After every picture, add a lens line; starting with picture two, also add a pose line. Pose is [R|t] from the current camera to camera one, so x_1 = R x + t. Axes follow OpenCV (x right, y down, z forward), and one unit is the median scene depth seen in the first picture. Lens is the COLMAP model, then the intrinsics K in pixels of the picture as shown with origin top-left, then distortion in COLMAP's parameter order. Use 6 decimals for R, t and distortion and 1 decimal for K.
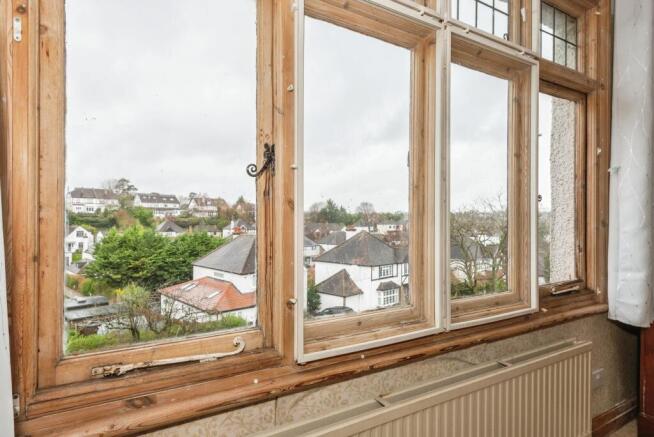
lens RADIAL K [[357.5, 0, 341.4], [0, 357.5, 228.2], [0, 0, 1]] dist [0.000281, -0.000098]
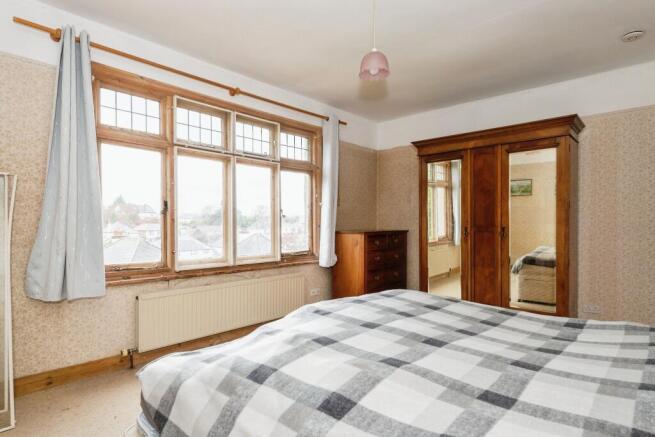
lens RADIAL K [[358.0, 0, 341.9], [0, 358.0, 228.2], [0, 0, 1]] dist [0.000281, -0.000098]
pose [[0.959977, -0.005645, 0.280021, 0.252224], [0.007432, 0.999958, -0.005319, 0.016958], [-0.279979, 0.007187, 0.959979, -1.531706]]
